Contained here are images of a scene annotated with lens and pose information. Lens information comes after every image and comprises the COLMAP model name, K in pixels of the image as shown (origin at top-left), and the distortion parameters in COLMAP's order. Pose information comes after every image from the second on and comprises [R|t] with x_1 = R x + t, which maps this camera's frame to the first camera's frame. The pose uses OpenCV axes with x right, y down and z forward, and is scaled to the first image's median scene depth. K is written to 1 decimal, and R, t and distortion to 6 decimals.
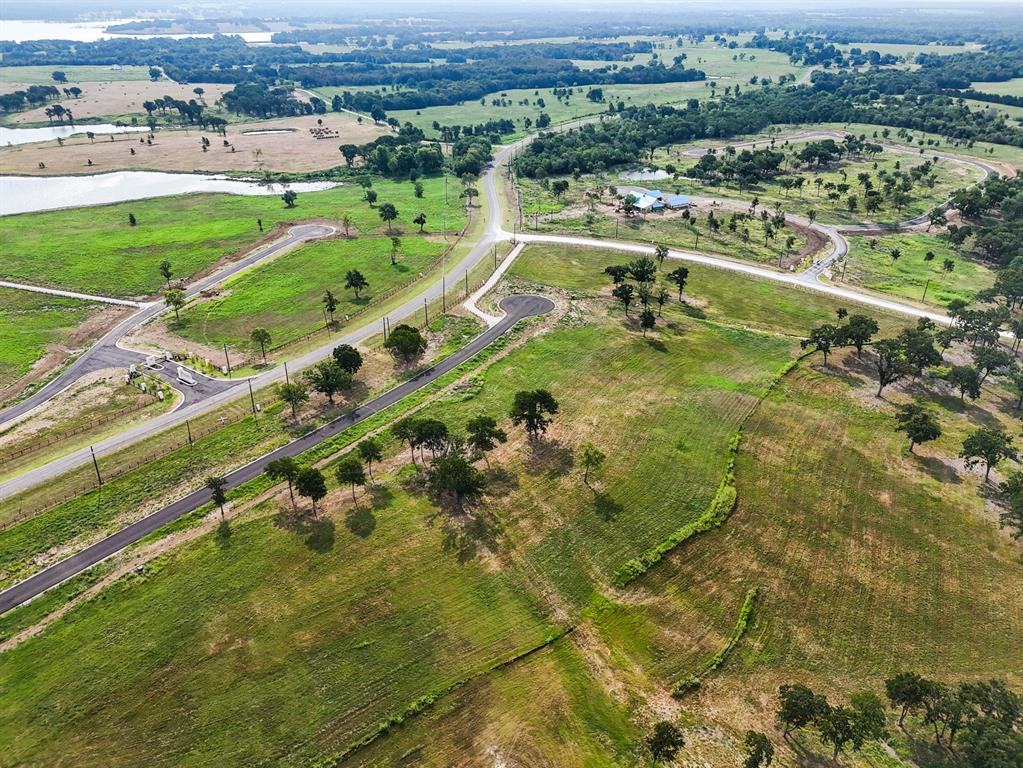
lens RADIAL K [[752.0, 0, 513.3], [0, 752.0, 383.6], [0, 0, 1]] dist [0.056796, -0.053149]
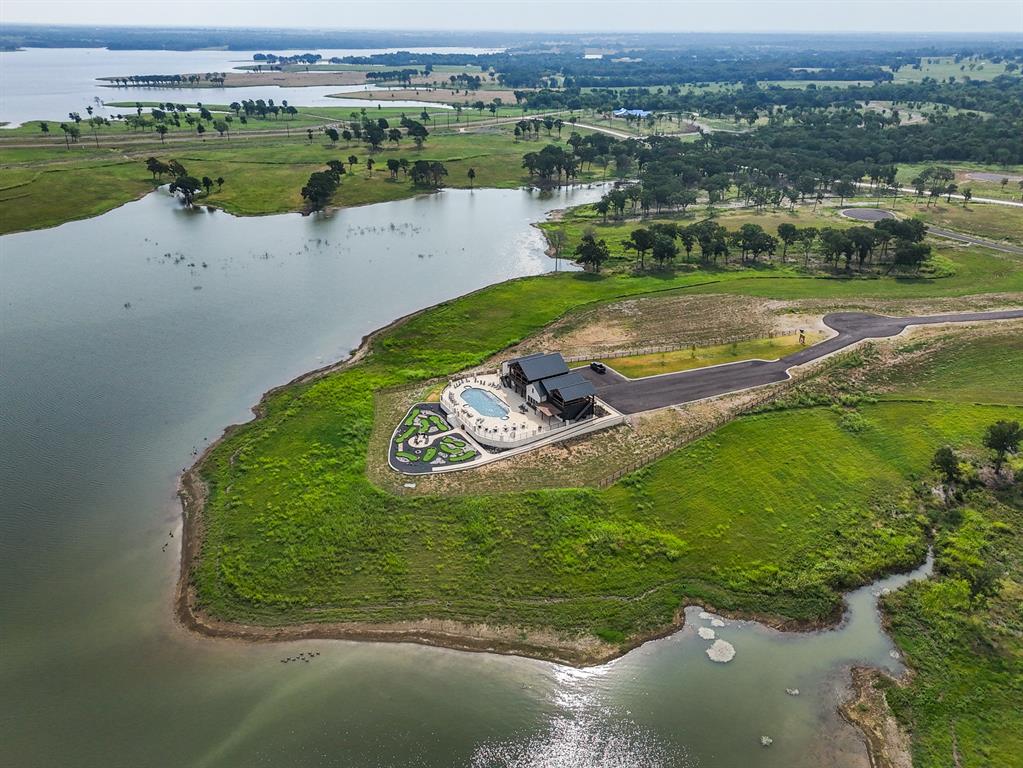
lens RADIAL K [[752.0, 0, 513.3], [0, 752.0, 383.6], [0, 0, 1]] dist [0.056796, -0.053149]
pose [[0.876158, 0.201875, -0.437715, 1.274888], [-0.219978, 0.975458, 0.009562, 0.611669], [0.428902, 0.087910, 0.899063, -0.930252]]
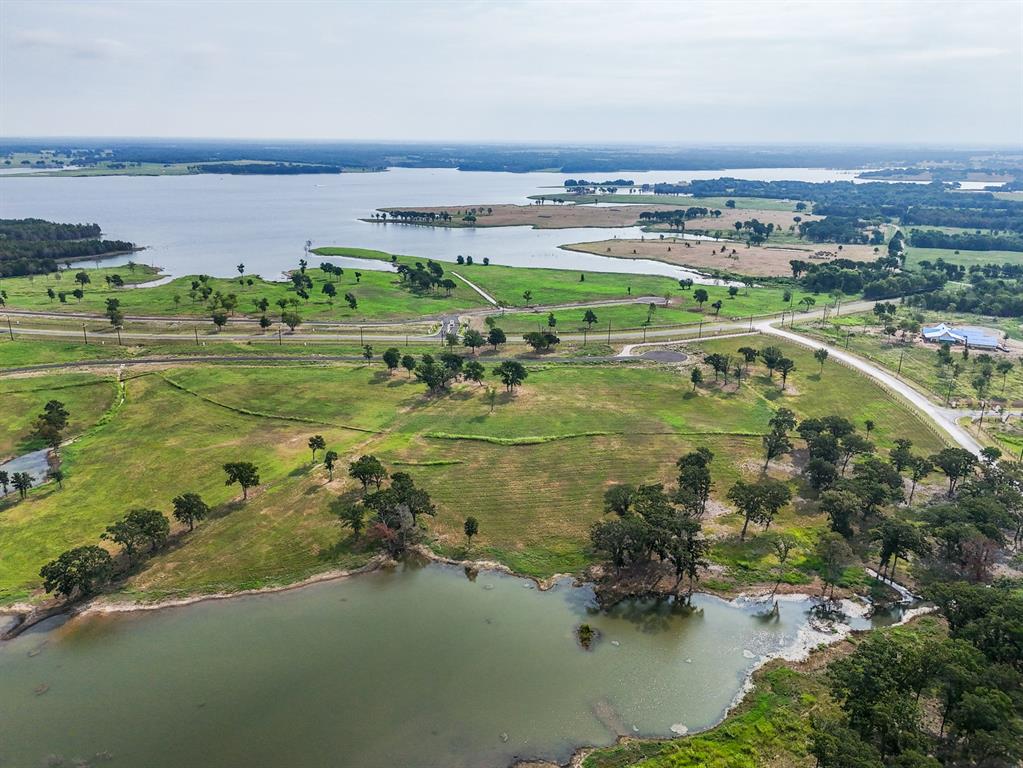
lens RADIAL K [[752.0, 0, 513.3], [0, 752.0, 383.6], [0, 0, 1]] dist [0.056796, -0.053149]
pose [[0.576931, 0.247591, -0.778363, 0.975853], [-0.376697, 0.926208, 0.015408, 0.022124], [0.724741, 0.284318, 0.627625, -0.016908]]
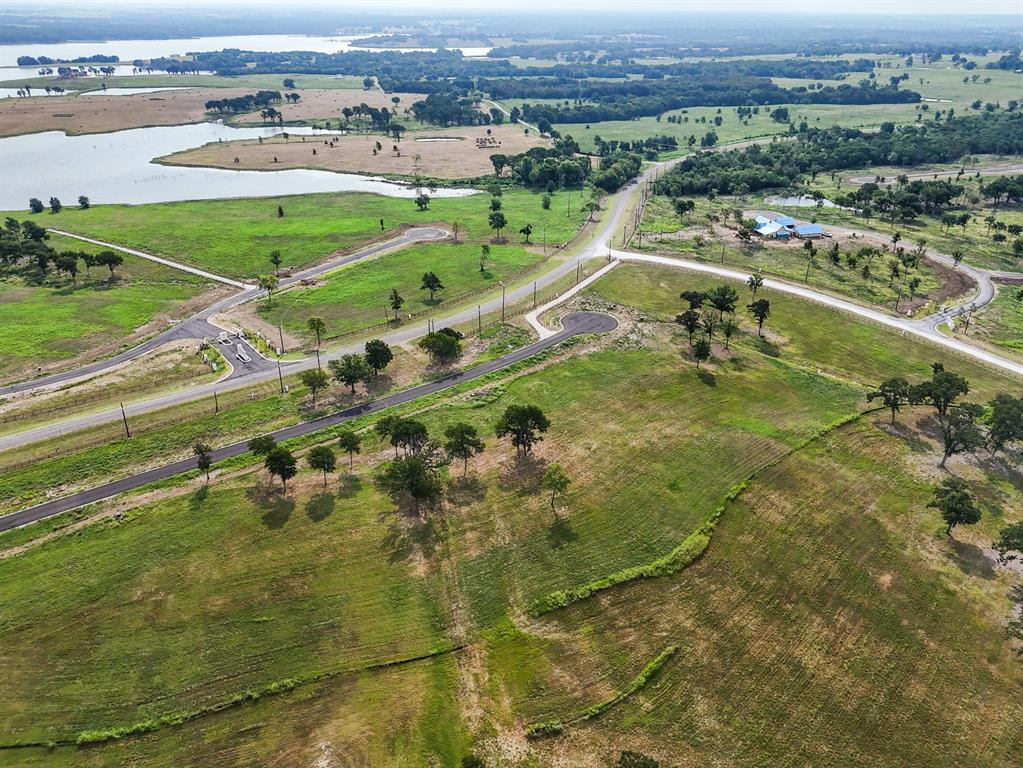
lens RADIAL K [[752.0, 0, 513.3], [0, 752.0, 383.6], [0, 0, 1]] dist [0.056796, -0.053149]
pose [[0.961395, 0.122991, -0.246155, 0.186172], [-0.127213, 0.991875, -0.001258, -0.012126], [0.244000, 0.032523, 0.969230, 0.028454]]
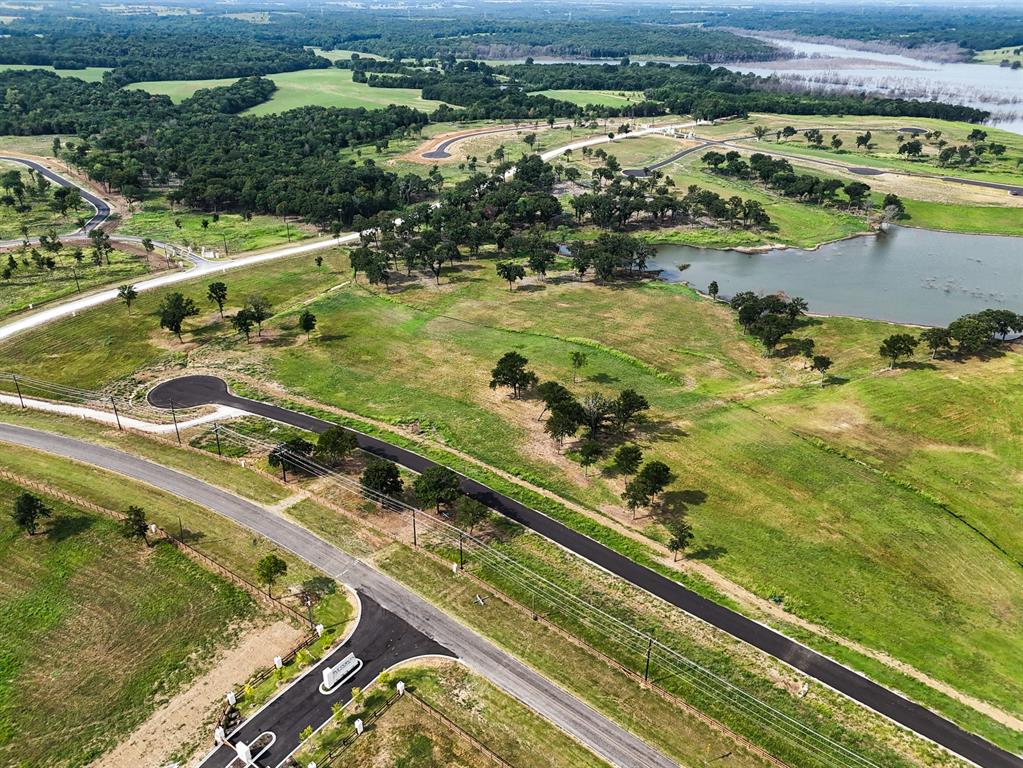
lens RADIAL K [[752.0, 0, 513.3], [0, 752.0, 383.6], [0, 0, 1]] dist [0.056796, -0.053149]
pose [[0.011839, -0.470890, 0.882113, -0.703586], [0.451324, 0.789720, 0.415512, -0.302913], [-0.892282, 0.393199, 0.221873, 0.567058]]
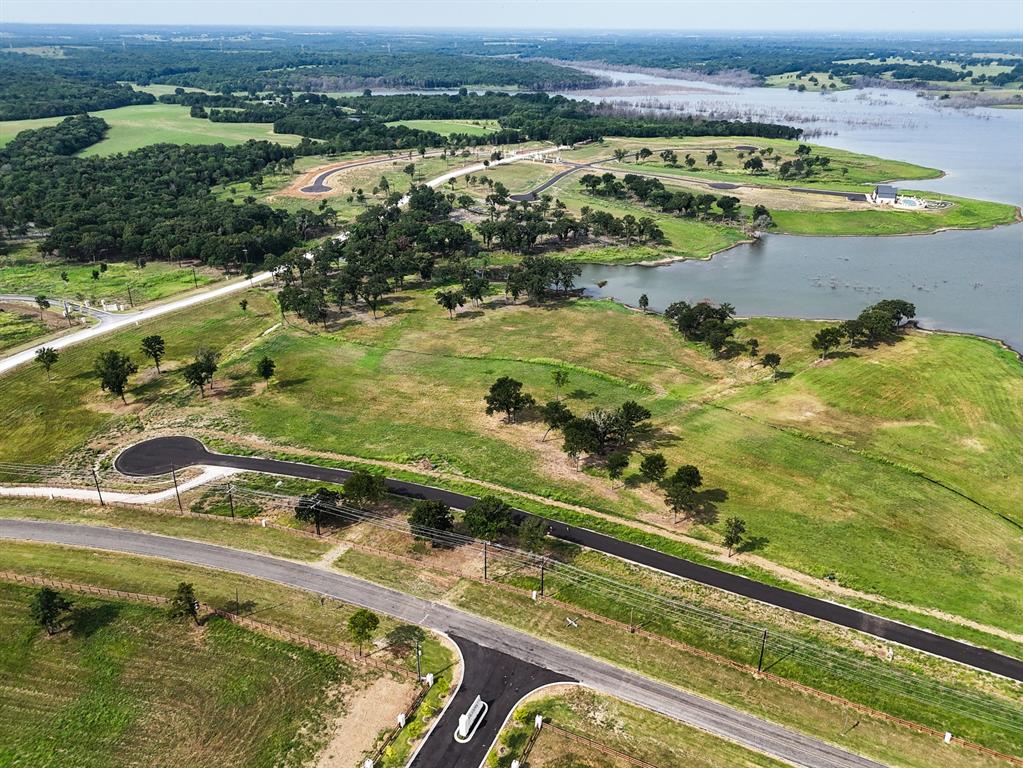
lens RADIAL K [[752.0, 0, 513.3], [0, 752.0, 383.6], [0, 0, 1]] dist [0.056796, -0.053149]
pose [[-0.216609, -0.430347, 0.876289, -0.692401], [0.440328, 0.758045, 0.481122, -0.376825], [-0.871316, 0.490070, 0.025295, 0.709488]]
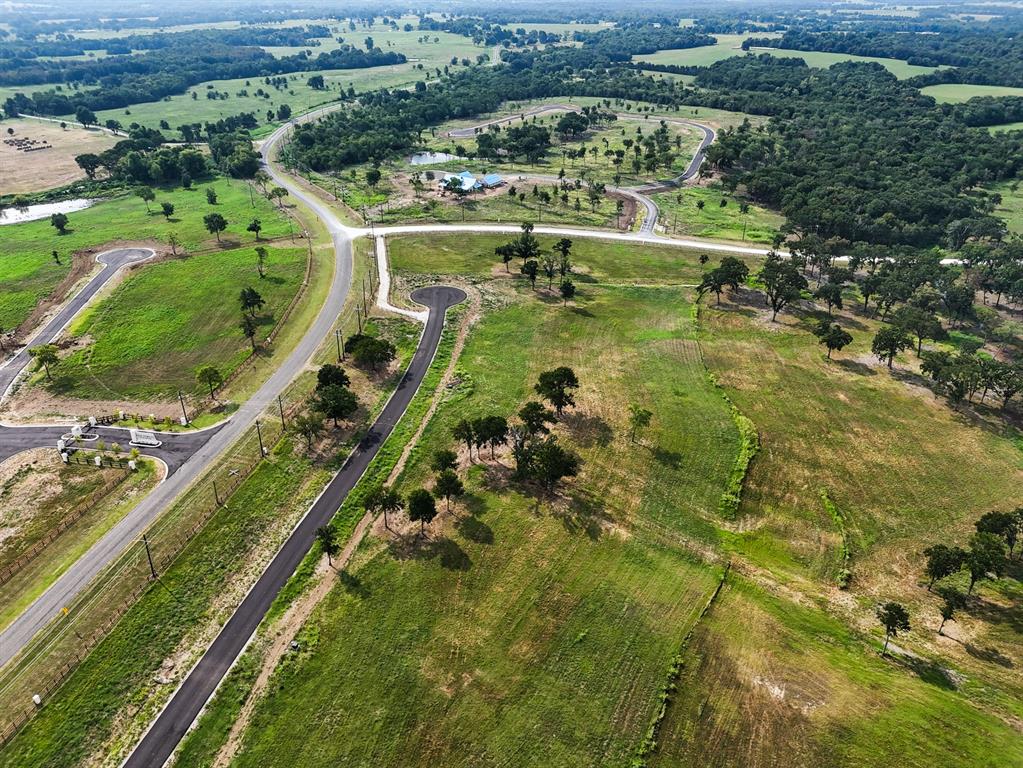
lens RADIAL K [[752.0, 0, 513.3], [0, 752.0, 383.6], [0, 0, 1]] dist [0.056796, -0.053149]
pose [[0.905396, -0.203446, 0.372649, -0.305930], [0.196692, 0.978836, 0.056504, -0.030313], [-0.376258, 0.022138, 0.926251, 0.051174]]
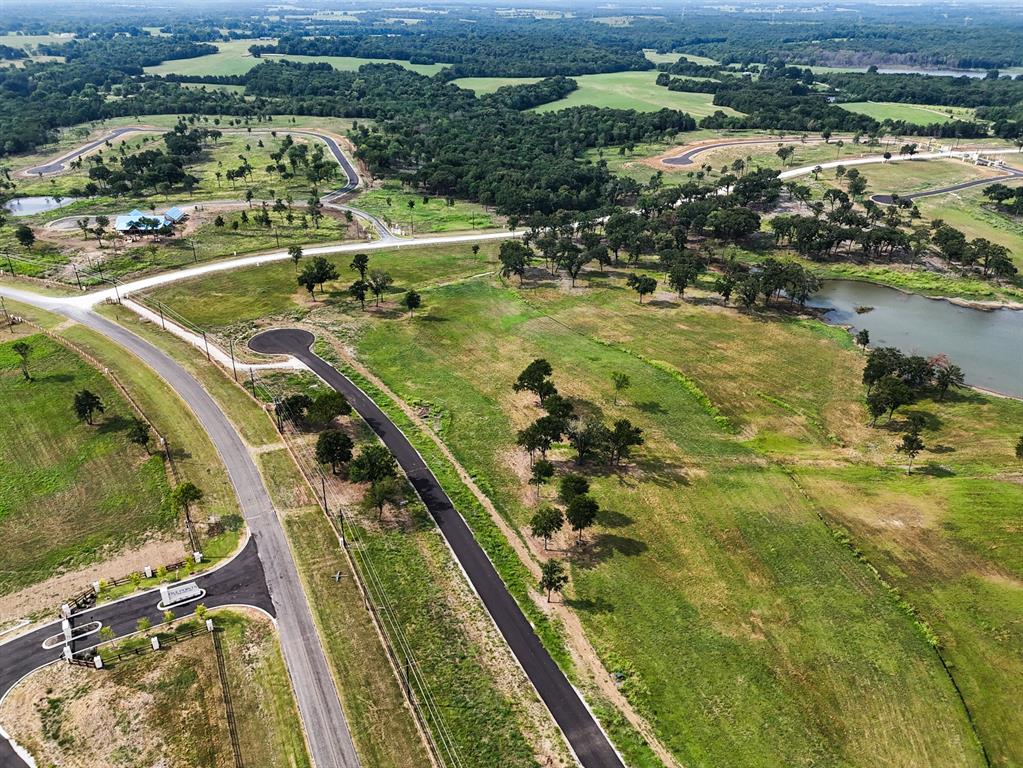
lens RADIAL K [[752.0, 0, 513.3], [0, 752.0, 383.6], [0, 0, 1]] dist [0.056796, -0.053149]
pose [[0.444891, -0.419704, 0.791152, -0.625324], [0.409314, 0.881019, 0.237208, -0.171255], [-0.796577, 0.218298, 0.563748, 0.315931]]
